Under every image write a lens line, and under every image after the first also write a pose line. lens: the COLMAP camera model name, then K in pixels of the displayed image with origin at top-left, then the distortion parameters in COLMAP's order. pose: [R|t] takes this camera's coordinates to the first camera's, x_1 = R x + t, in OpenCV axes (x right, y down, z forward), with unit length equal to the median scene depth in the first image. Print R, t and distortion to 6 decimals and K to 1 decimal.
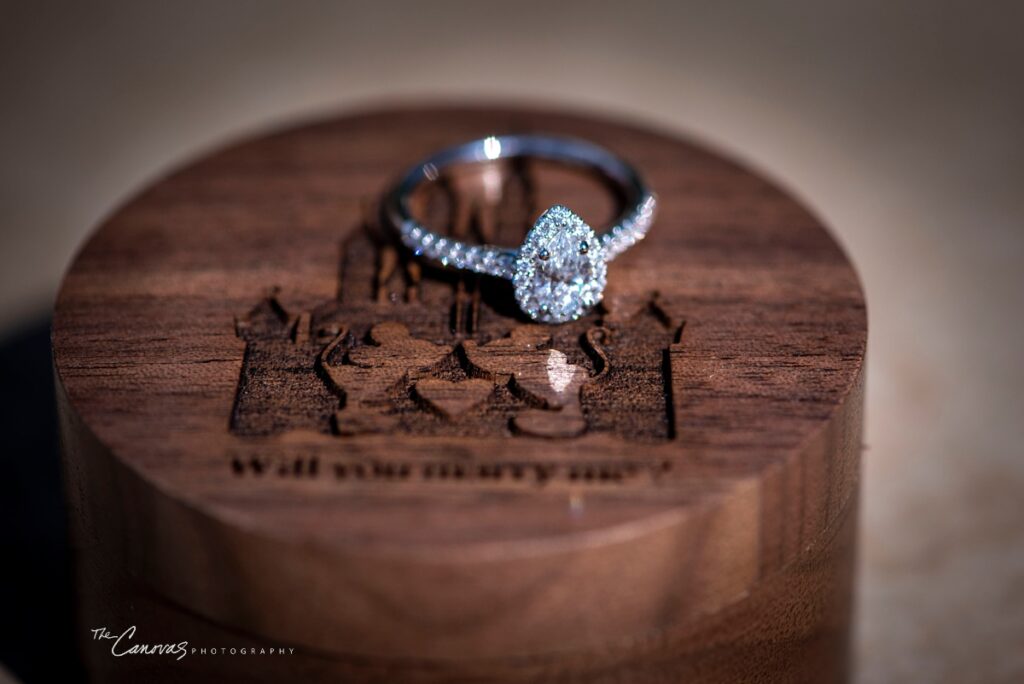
lens RADIAL K [[3151.7, 0, 514.3], [0, 3151.7, 341.3], [0, 0, 1]] dist [-0.120767, 0.000000]
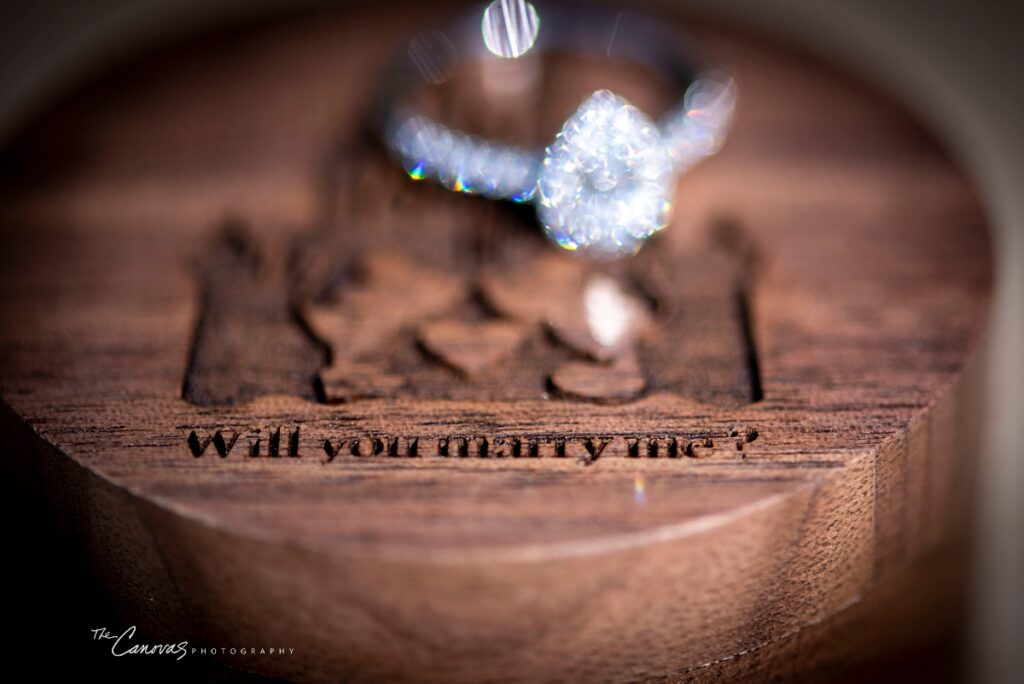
lens RADIAL K [[3151.7, 0, 509.3], [0, 3151.7, 342.7], [0, 0, 1]] dist [-0.120767, 0.000000]
pose [[0.999432, -0.016452, 0.029411, -0.033282], [0.015578, 0.999437, 0.029708, -0.006833], [-0.029883, -0.029233, 0.999126, 0.229213]]
